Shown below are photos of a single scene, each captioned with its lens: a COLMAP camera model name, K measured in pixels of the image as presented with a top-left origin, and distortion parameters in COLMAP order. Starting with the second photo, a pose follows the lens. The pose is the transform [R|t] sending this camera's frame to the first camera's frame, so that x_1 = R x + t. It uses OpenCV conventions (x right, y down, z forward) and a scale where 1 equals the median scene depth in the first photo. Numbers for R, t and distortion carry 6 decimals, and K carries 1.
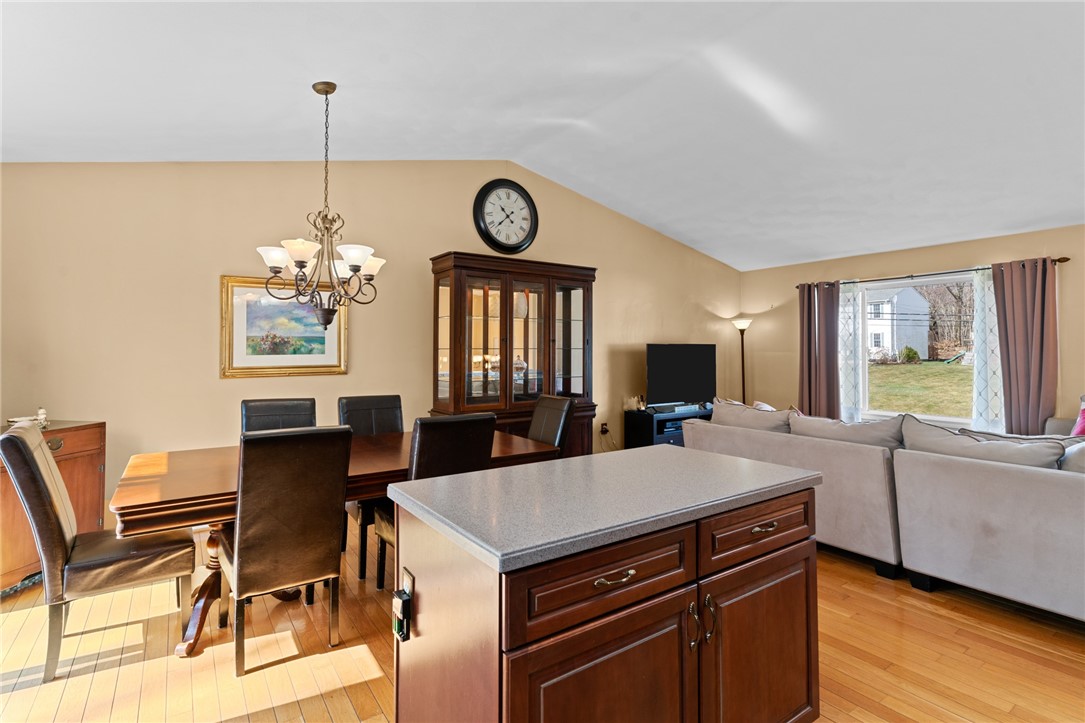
lens RADIAL K [[524.2, 0, 538.4], [0, 524.2, 334.5], [0, 0, 1]] dist [0.000625, 0.000271]
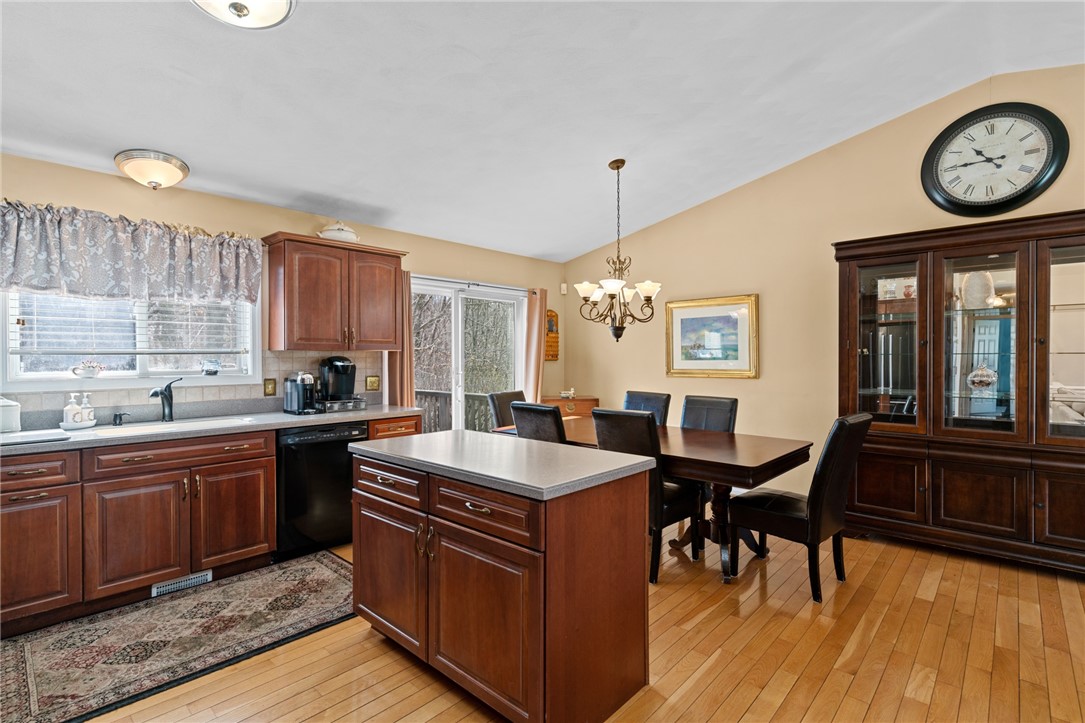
lens RADIAL K [[518.5, 0, 533.9], [0, 518.5, 359.3], [0, 0, 1]] dist [0.003976, 0.001371]
pose [[0.215738, 0.003969, -0.976443, 0.490619], [0.030529, 0.999475, 0.010807, 0.008774], [0.975974, -0.032141, 0.215503, 0.272832]]
